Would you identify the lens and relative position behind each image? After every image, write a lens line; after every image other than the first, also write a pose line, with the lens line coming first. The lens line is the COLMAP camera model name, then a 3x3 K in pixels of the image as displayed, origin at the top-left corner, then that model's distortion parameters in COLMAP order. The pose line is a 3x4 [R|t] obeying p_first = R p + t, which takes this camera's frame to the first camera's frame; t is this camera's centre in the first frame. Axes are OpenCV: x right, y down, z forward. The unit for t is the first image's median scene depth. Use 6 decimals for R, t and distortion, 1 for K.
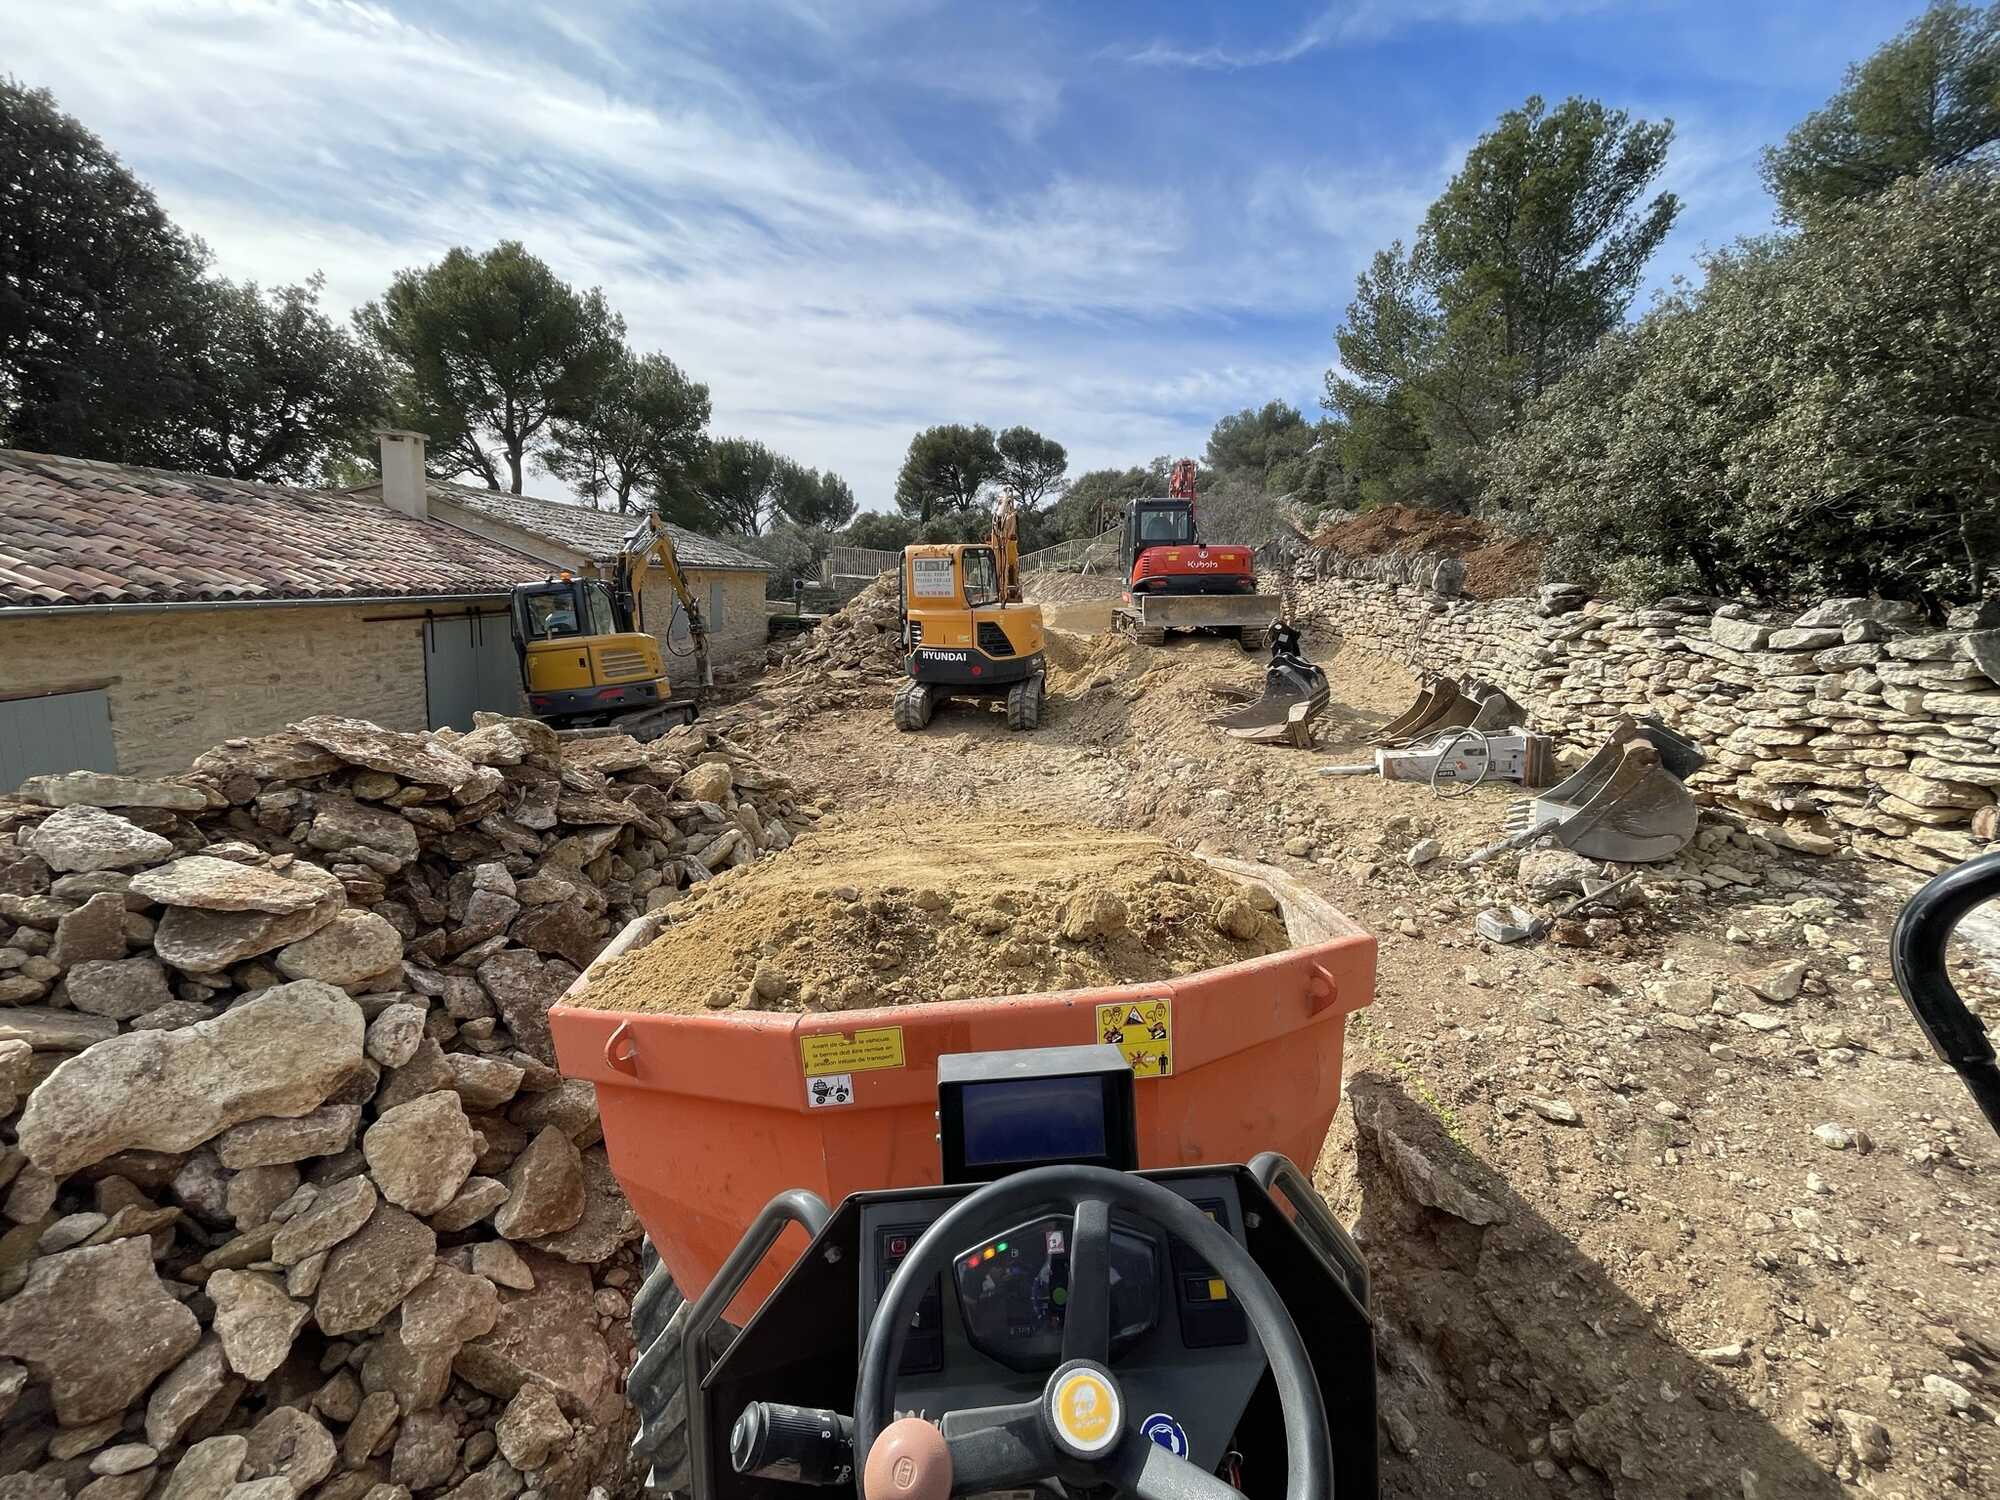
lens RADIAL K [[802.2, 0, 989.0], [0, 802.2, 760.9], [0, 0, 1]] dist [-0.001586, -0.000487]
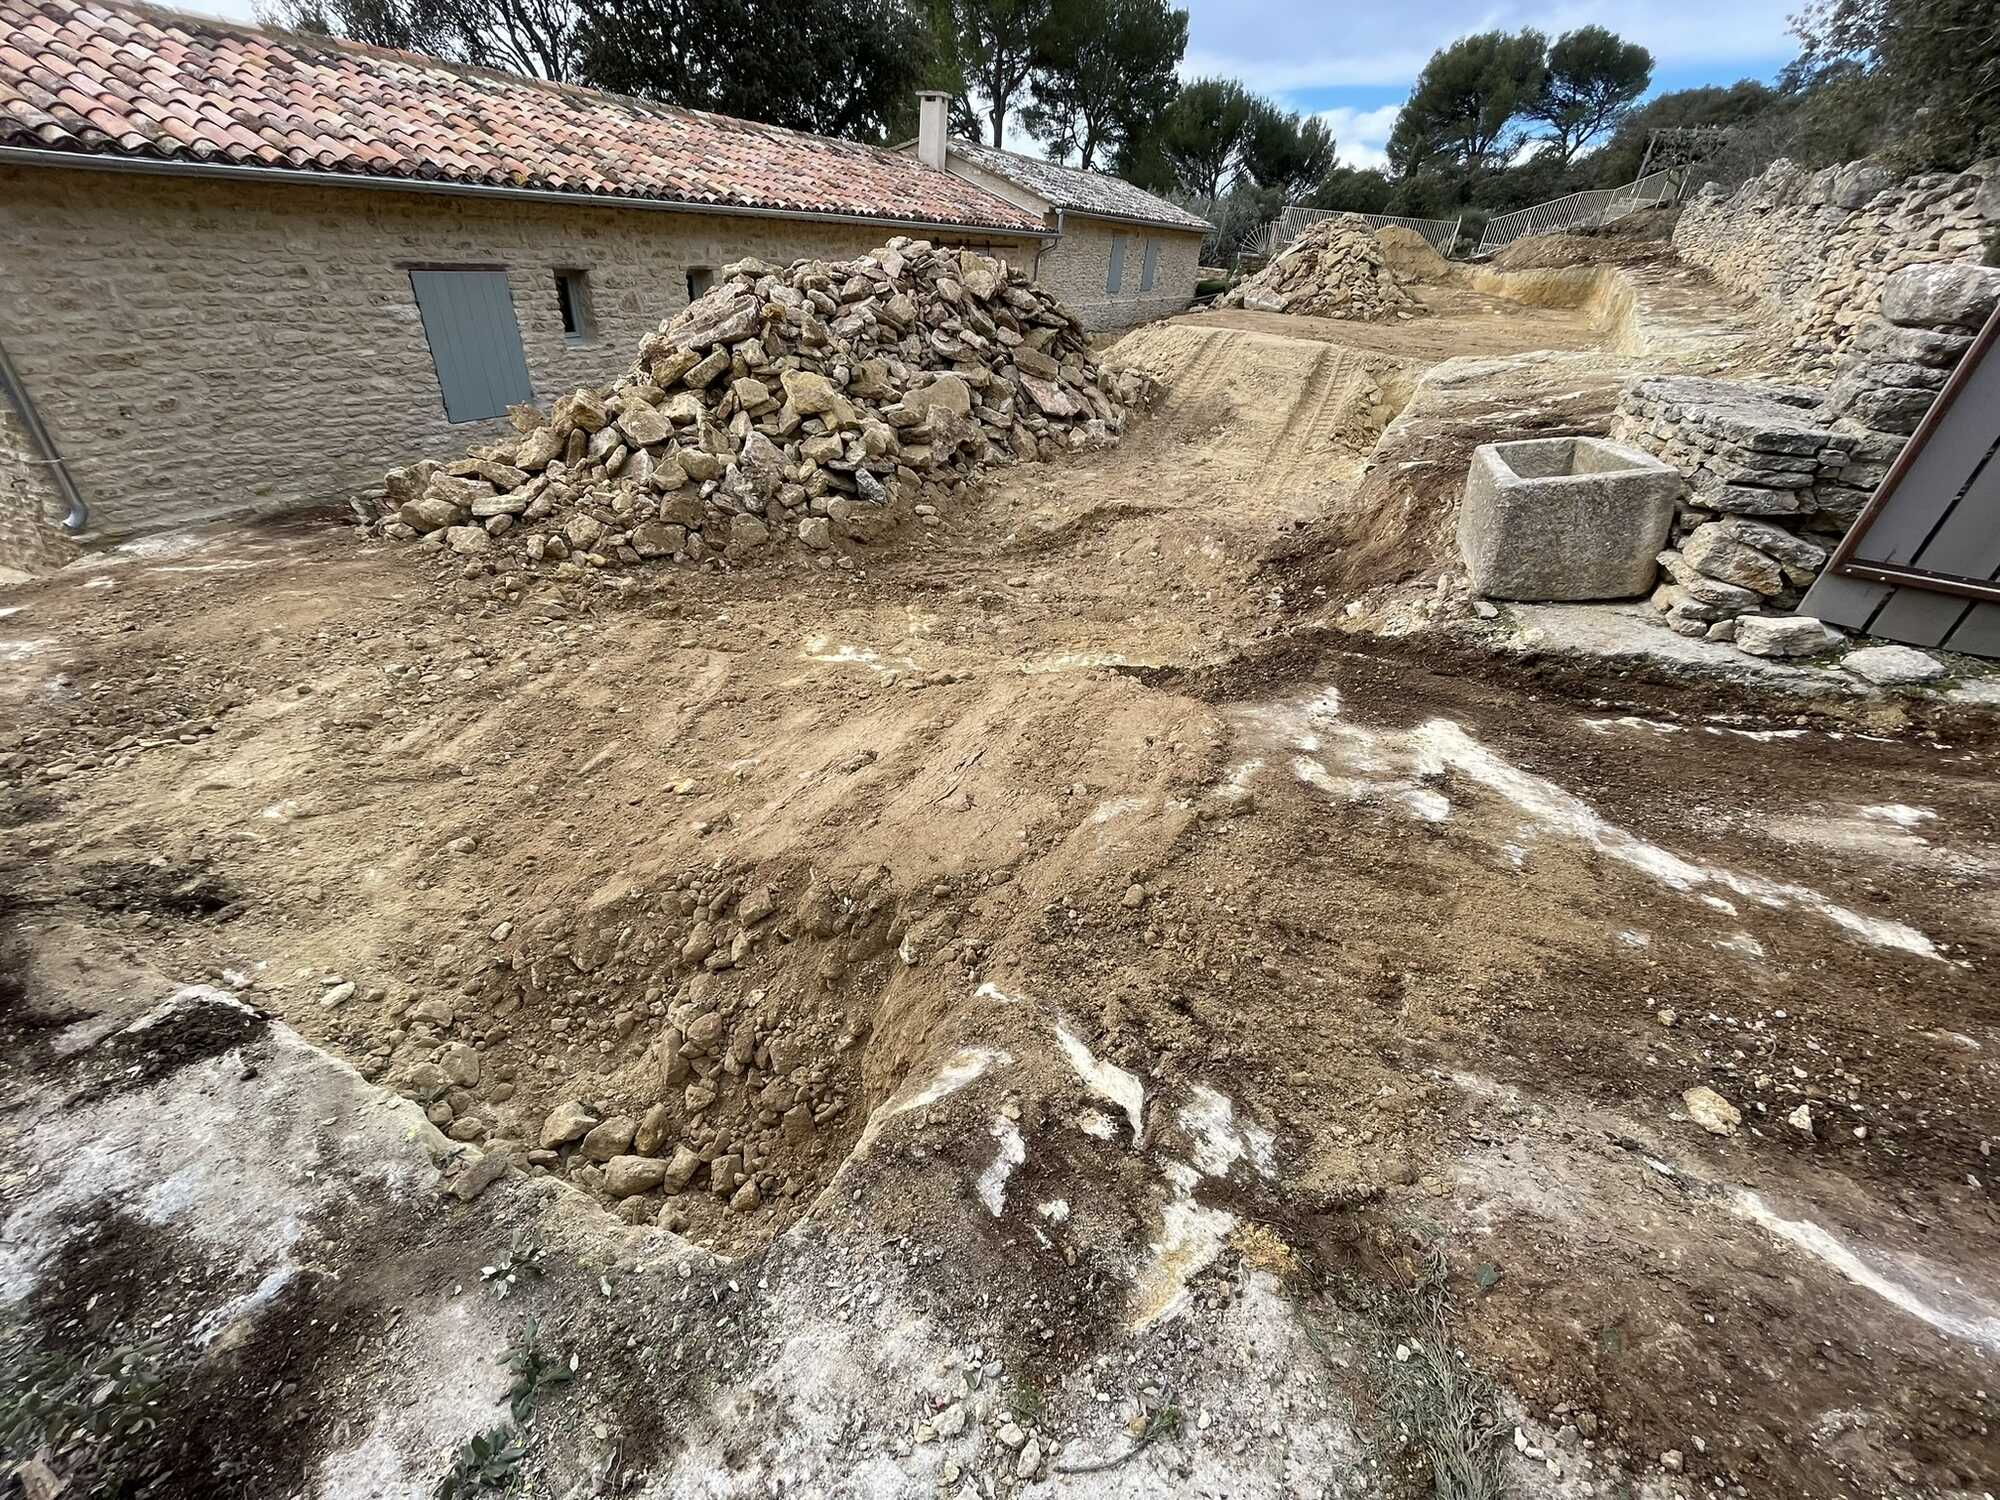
lens RADIAL K [[802.2, 0, 992.8], [0, 802.2, 751.3], [0, 0, 1]] dist [-0.001586, -0.000487]
pose [[0.874991, 0.257887, -0.409737, 0.109681], [-0.116112, 0.933403, 0.339525, 0.094652], [0.470009, -0.249507, 0.846663, -0.227026]]
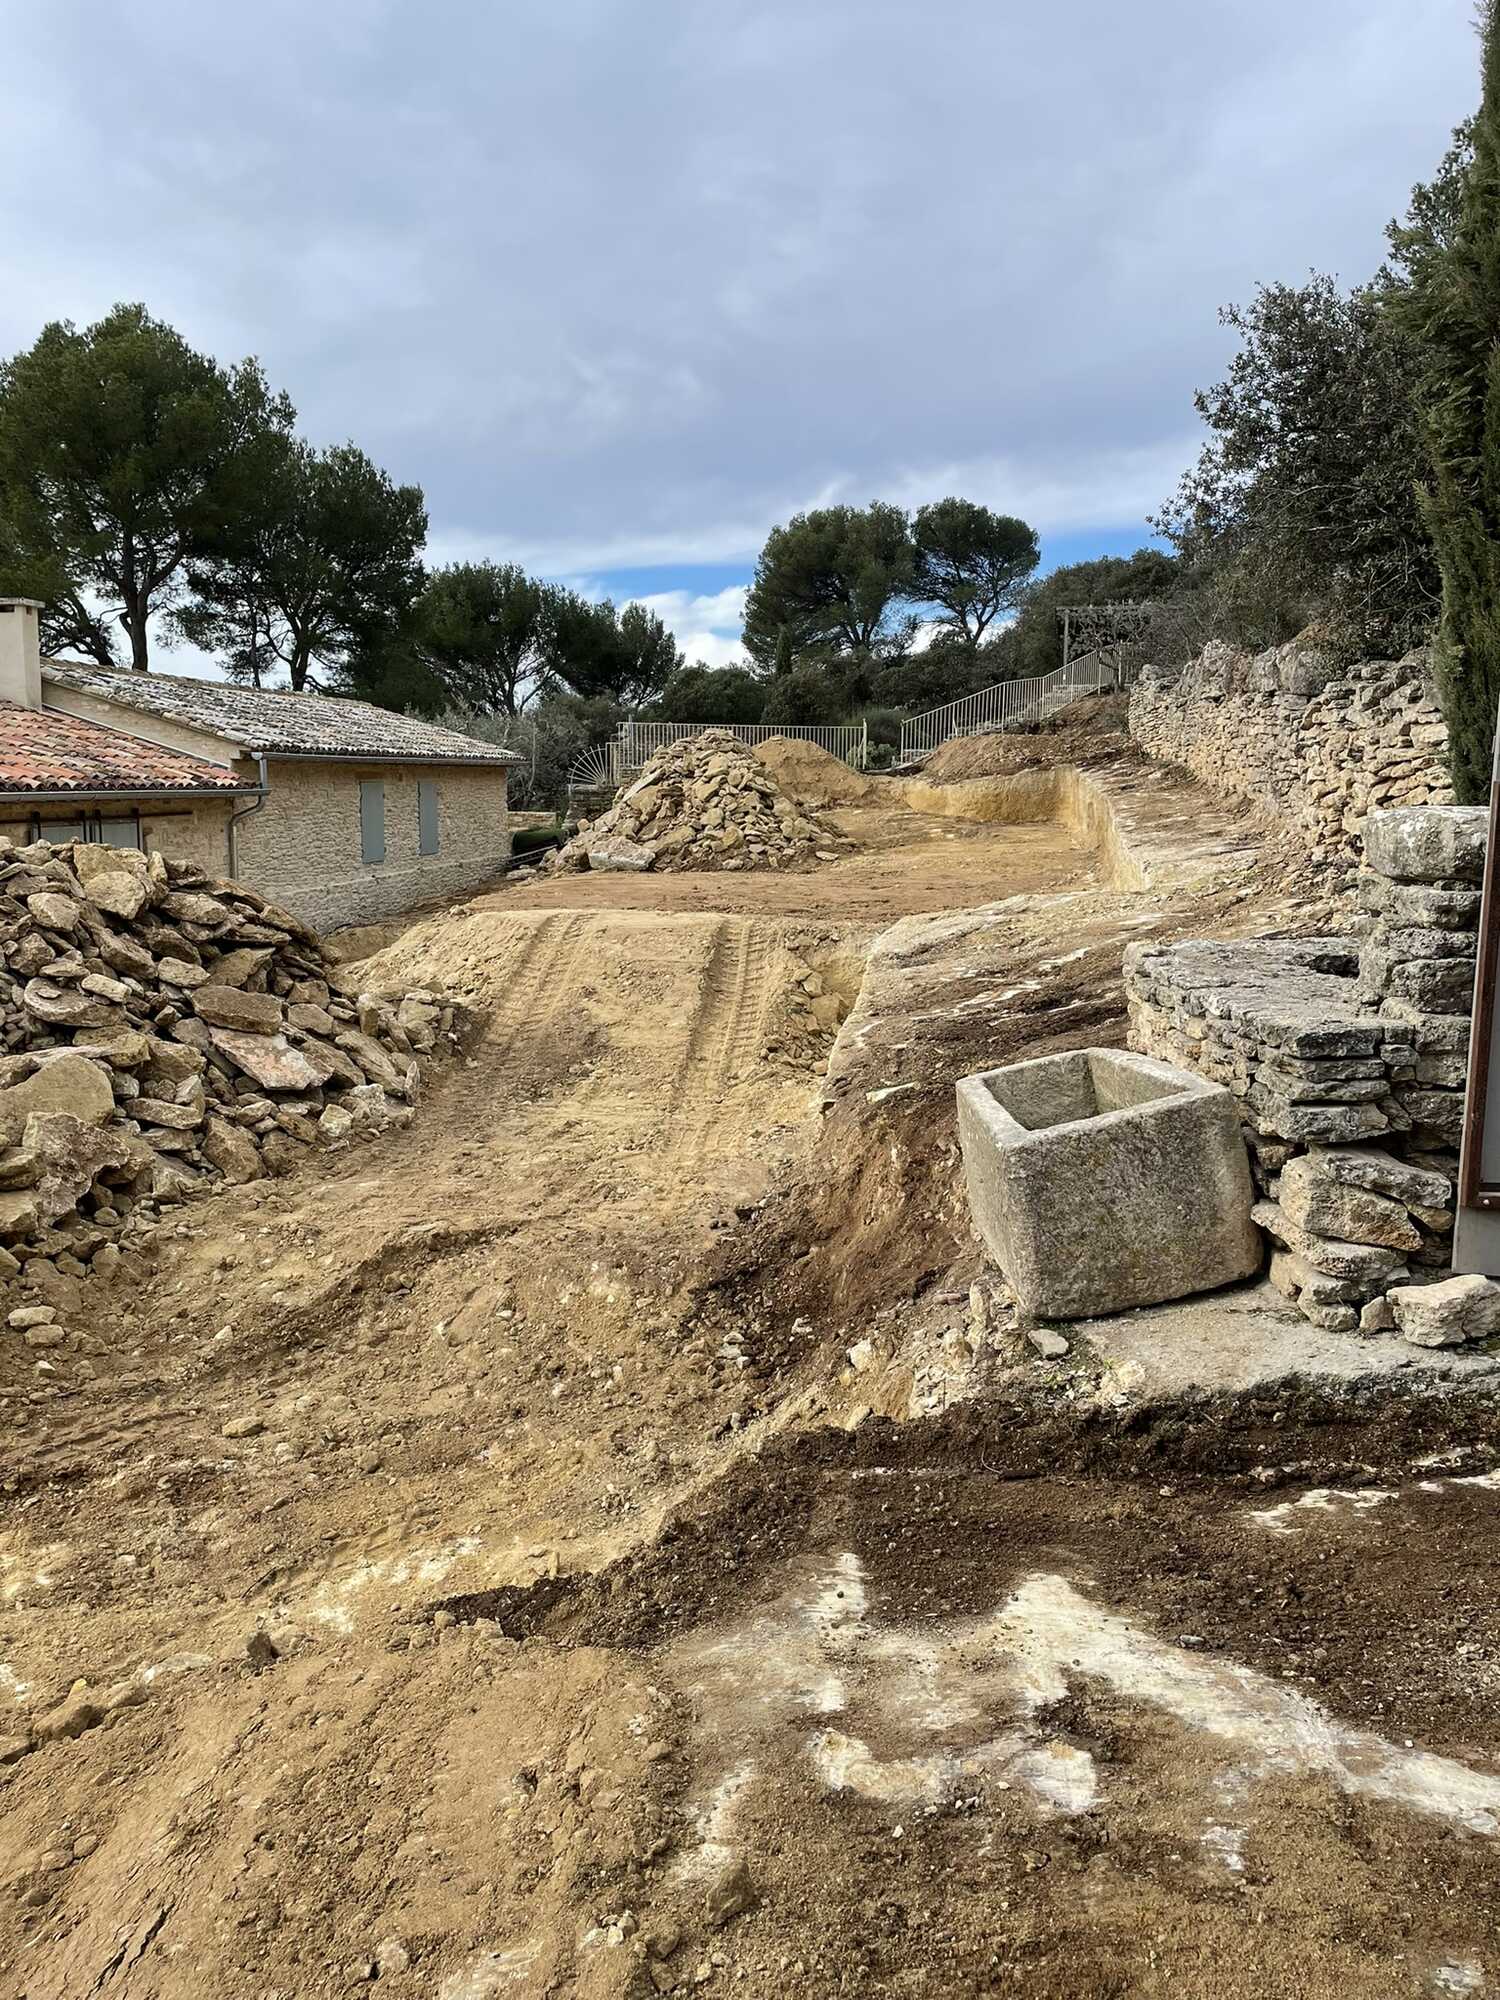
lens RADIAL K [[1490.7, 0, 742.6], [0, 1490.7, 999.4], [0, 0, 1]] dist [0.087069, -0.095490]
pose [[0.988195, -0.046597, -0.145942, 0.115122], [0.035092, 0.996142, -0.080433, 0.083028], [0.149126, 0.074362, 0.986018, -0.222641]]
